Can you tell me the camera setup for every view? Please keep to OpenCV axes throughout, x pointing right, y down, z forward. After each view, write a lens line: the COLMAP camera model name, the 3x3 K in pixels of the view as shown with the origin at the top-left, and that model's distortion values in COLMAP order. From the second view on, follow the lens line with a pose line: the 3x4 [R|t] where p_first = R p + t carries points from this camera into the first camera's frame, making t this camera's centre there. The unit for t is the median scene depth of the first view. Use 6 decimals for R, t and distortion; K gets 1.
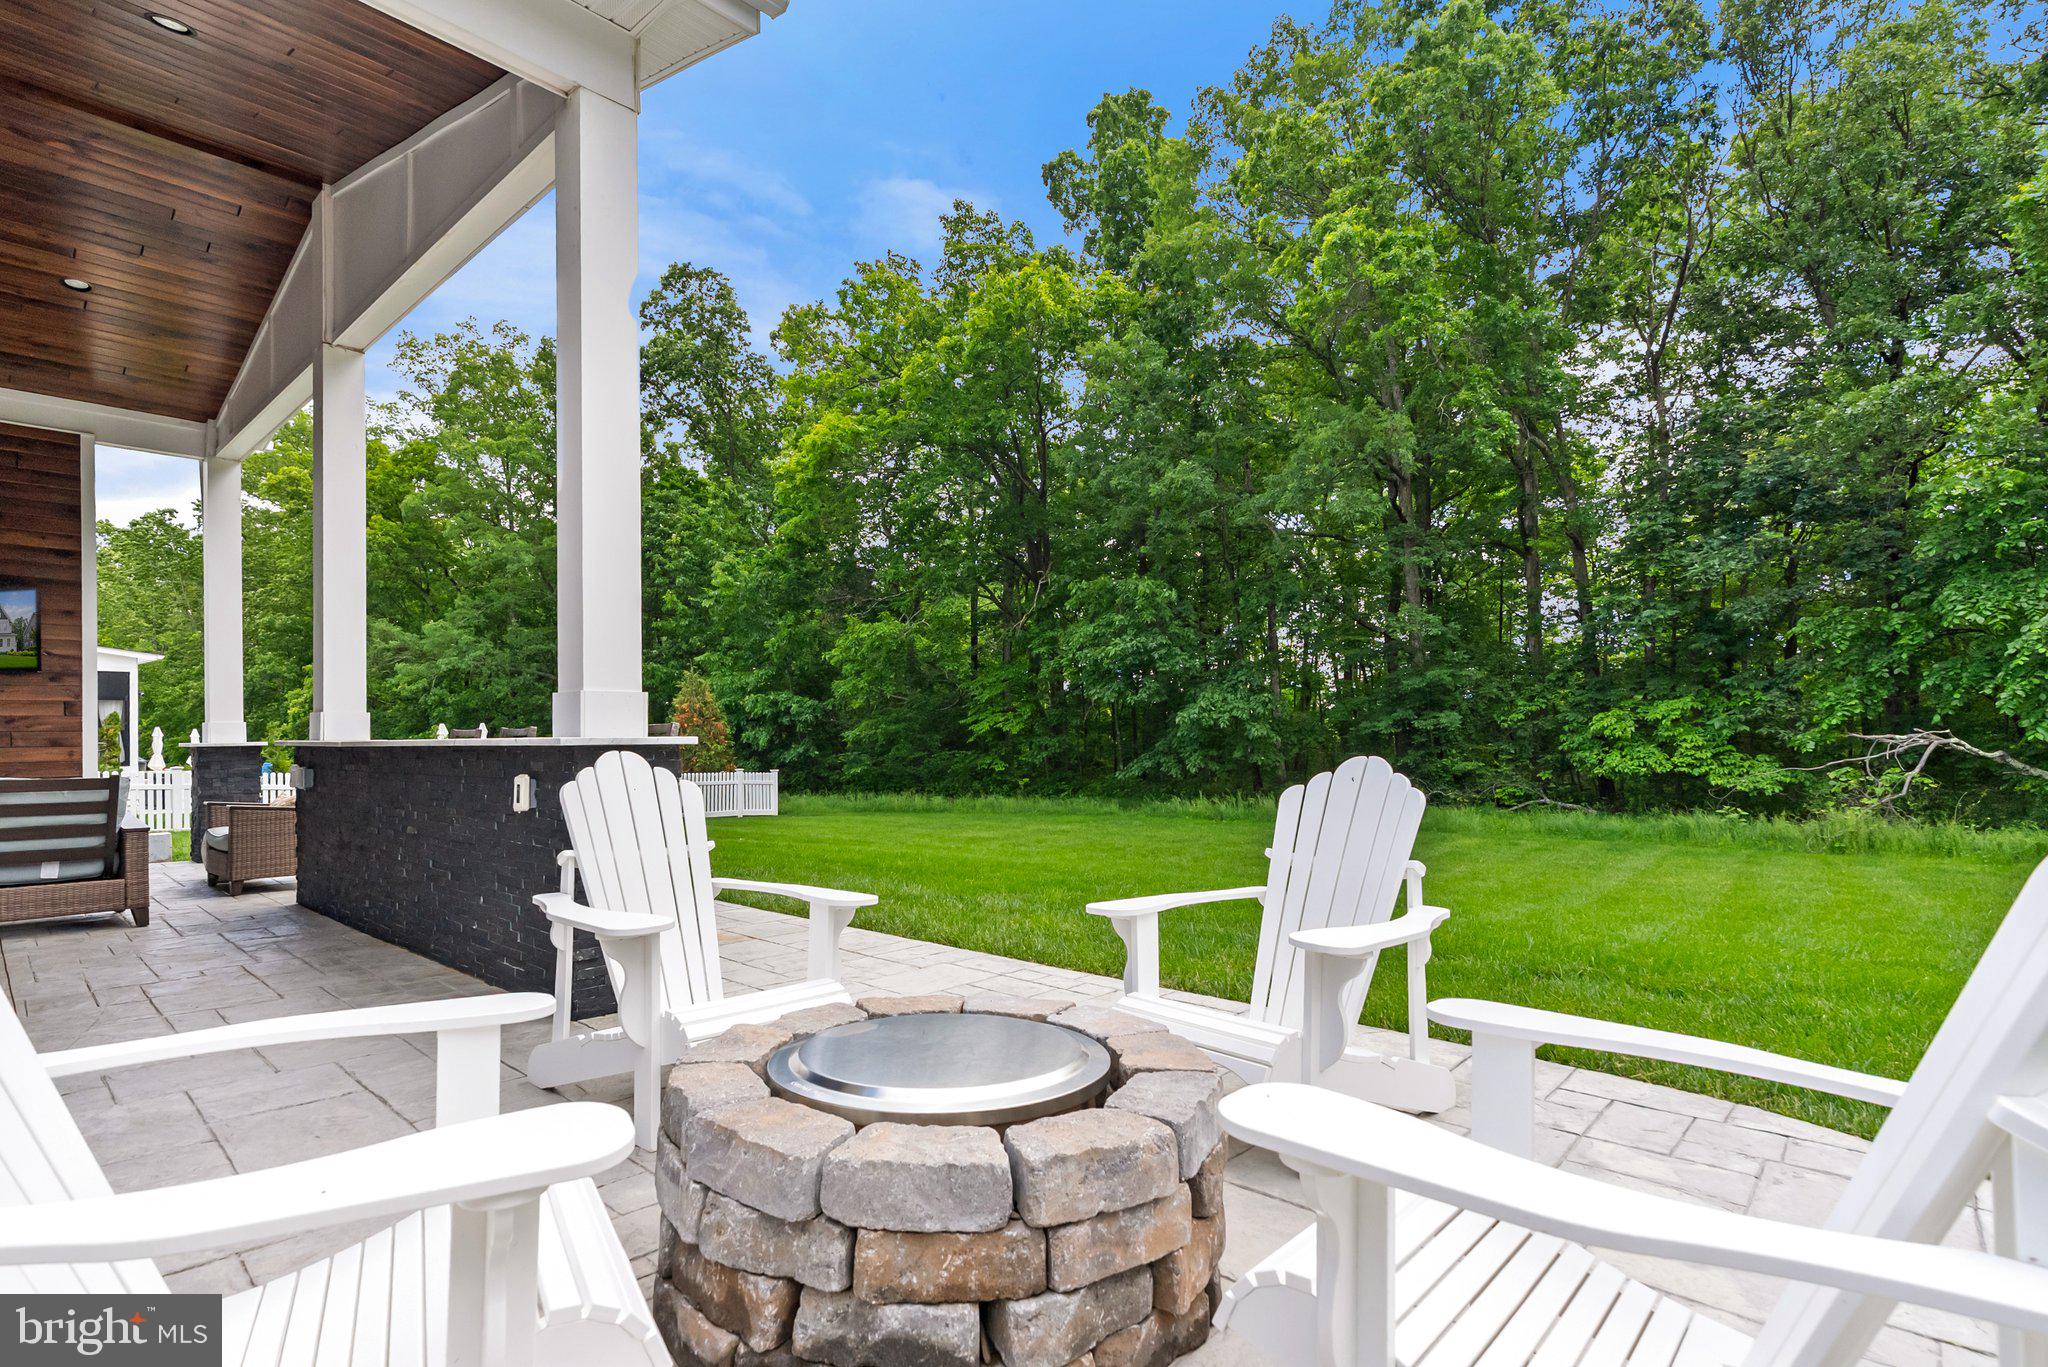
lens RADIAL K [[971.7, 0, 1011.4], [0, 971.7, 744.3], [0, 0, 1]] dist [-0.019022, 0.000842]
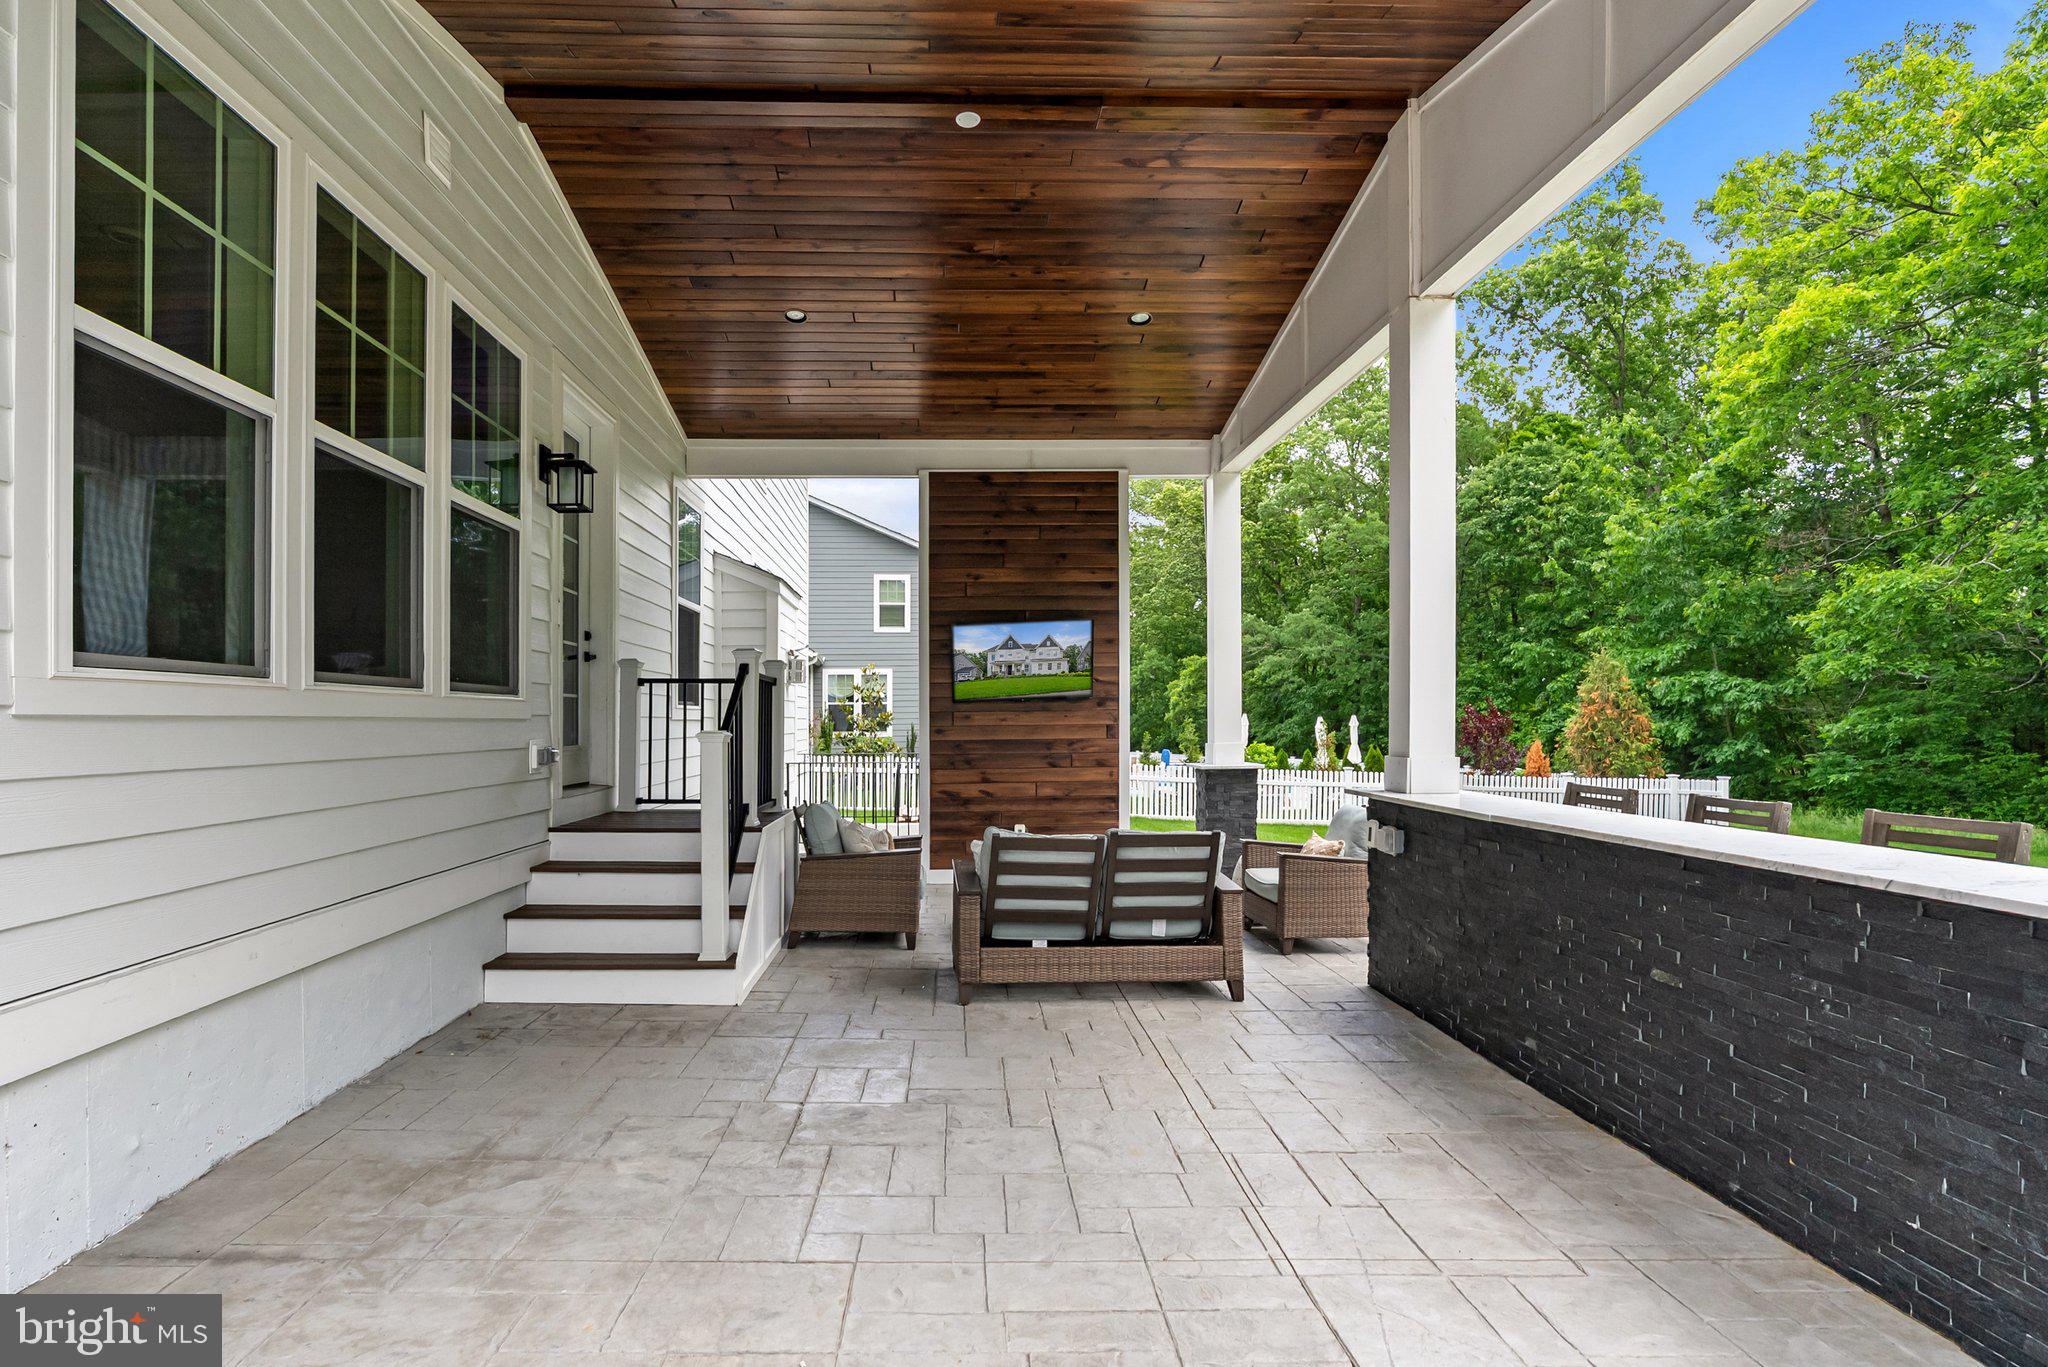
lens RADIAL K [[1005.6, 0, 978.9], [0, 1005.6, 721.6], [0, 0, 1]] dist [-0.003678, 0.000270]
pose [[0.686452, 0.005887, -0.727151, -0.092781], [-0.008128, 0.999967, 0.000423, -0.016042], [0.727129, 0.005620, 0.686478, 0.042638]]
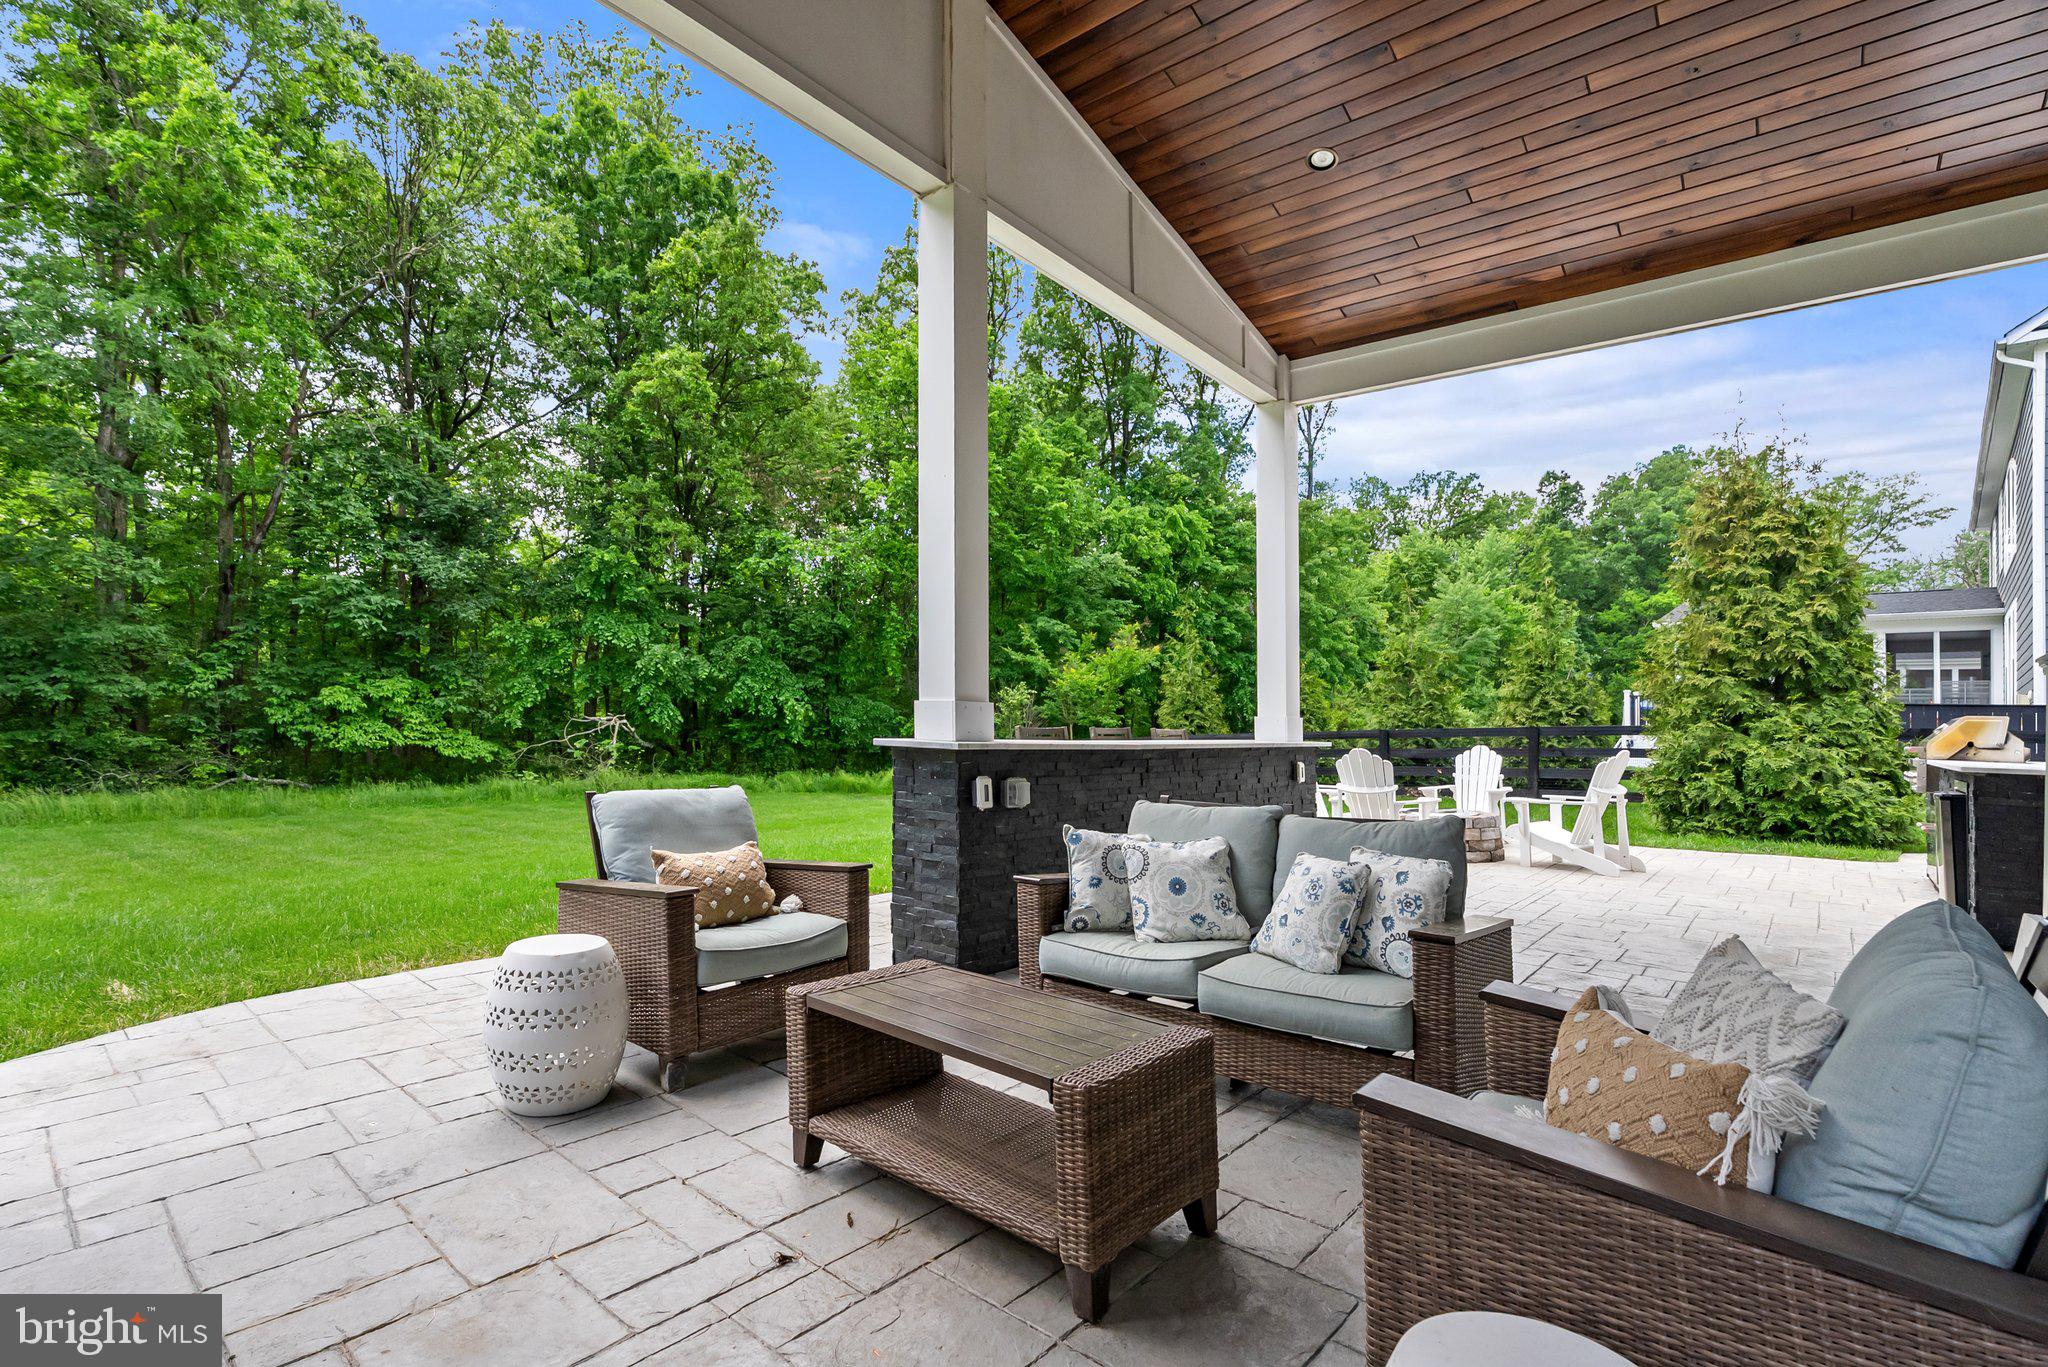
lens RADIAL K [[951.9, 0, 1033.1], [0, 951.9, 771.9], [0, 0, 1]] dist [0.019440, 0.000013]
pose [[-0.044525, -0.047774, 0.997865, -0.383938], [-0.017522, 0.998740, 0.047034, -0.004251], [-0.998855, -0.015391, -0.045306, 0.257710]]
